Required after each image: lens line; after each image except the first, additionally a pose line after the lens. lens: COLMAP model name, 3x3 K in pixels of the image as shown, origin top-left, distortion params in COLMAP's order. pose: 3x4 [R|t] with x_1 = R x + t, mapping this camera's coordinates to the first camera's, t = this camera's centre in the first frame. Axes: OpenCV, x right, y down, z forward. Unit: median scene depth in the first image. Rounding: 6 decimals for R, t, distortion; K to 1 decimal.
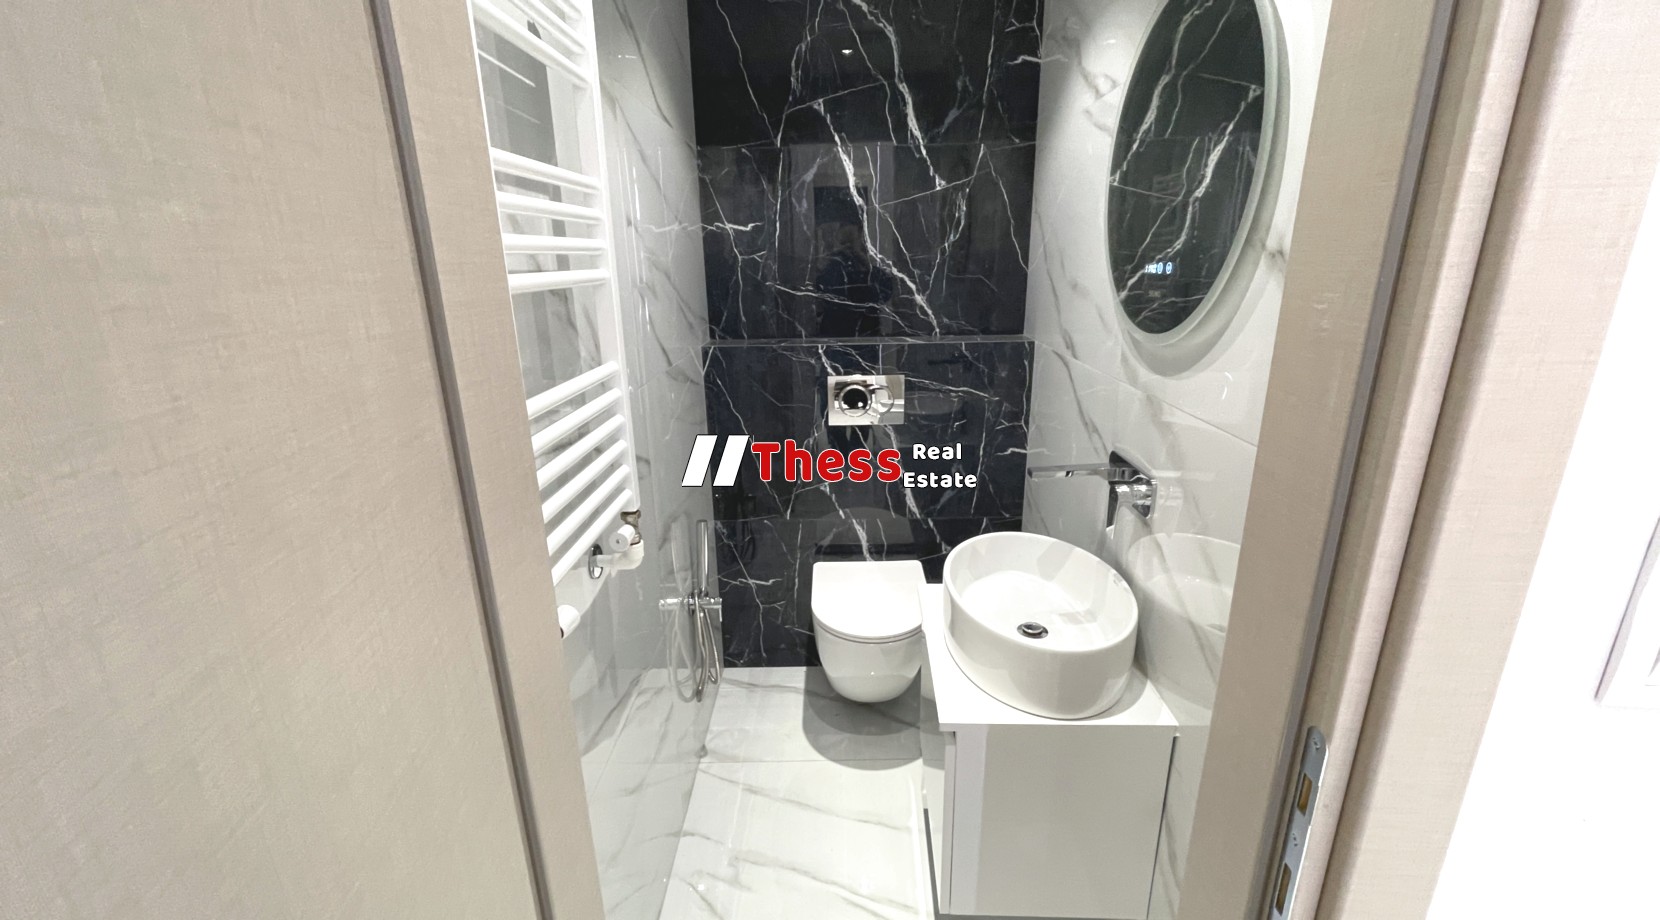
lens RADIAL K [[670.2, 0, 824.3], [0, 670.2, 458.4], [0, 0, 1]] dist [-0.003102, -0.000131]
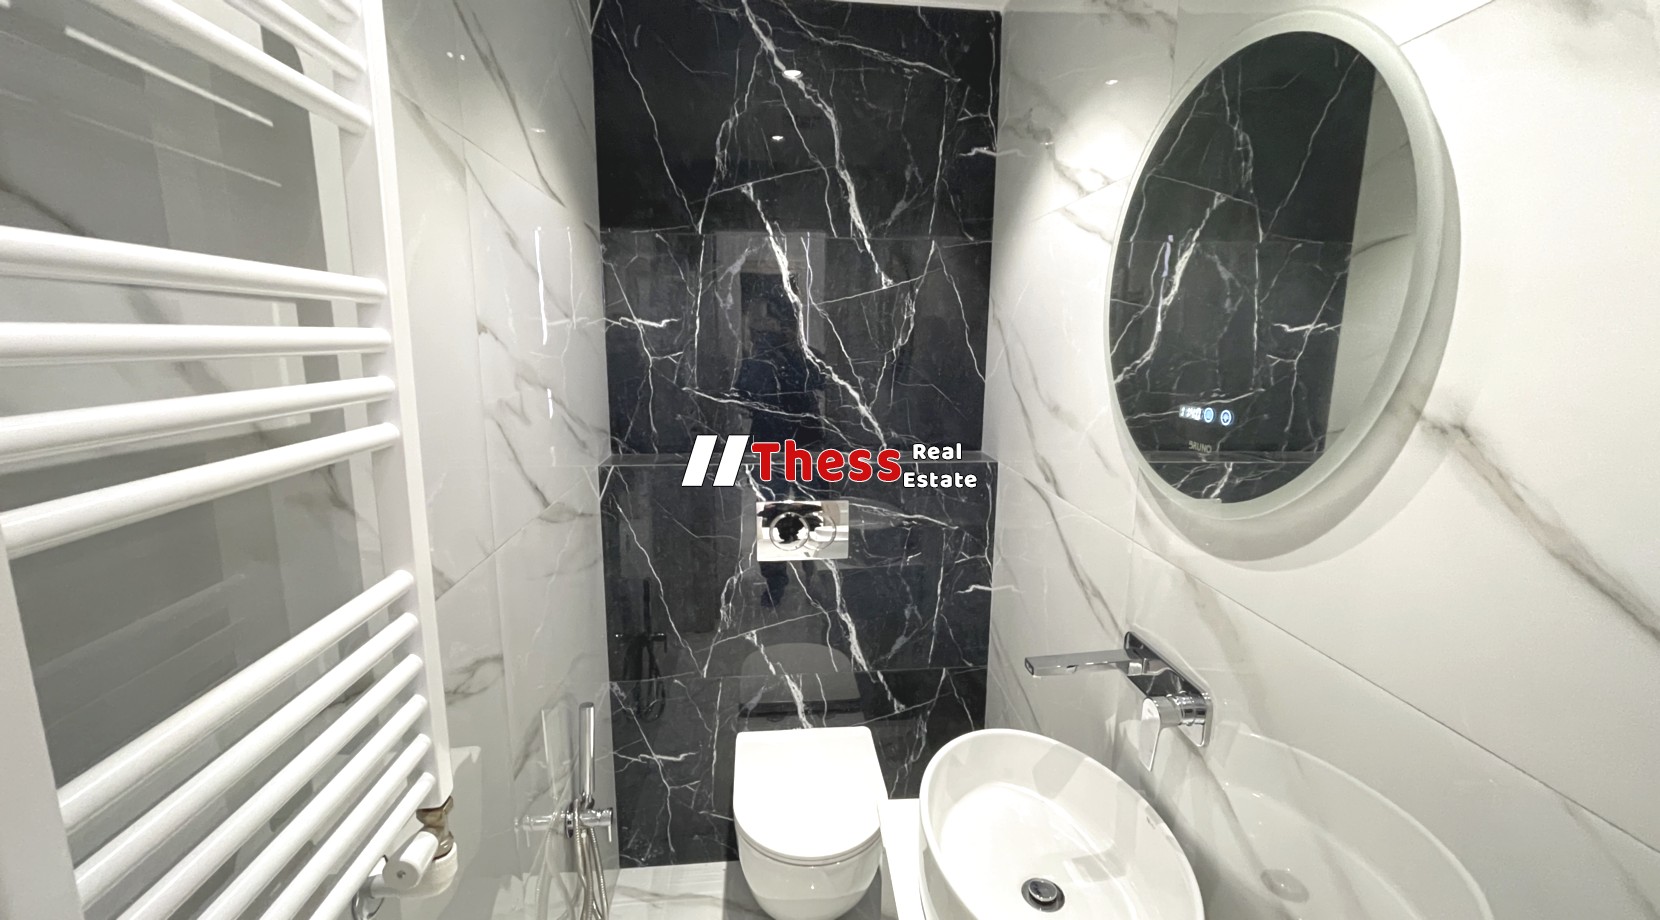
lens RADIAL K [[673.5, 0, 824.2], [0, 673.5, 456.2], [0, 0, 1]] dist [-0.003065, 0.009923]
pose [[0.993897, 0.006823, 0.110100, -0.003198], [0.005894, 0.993376, -0.114761, -0.083277], [-0.110154, 0.114709, 0.987273, 0.167122]]
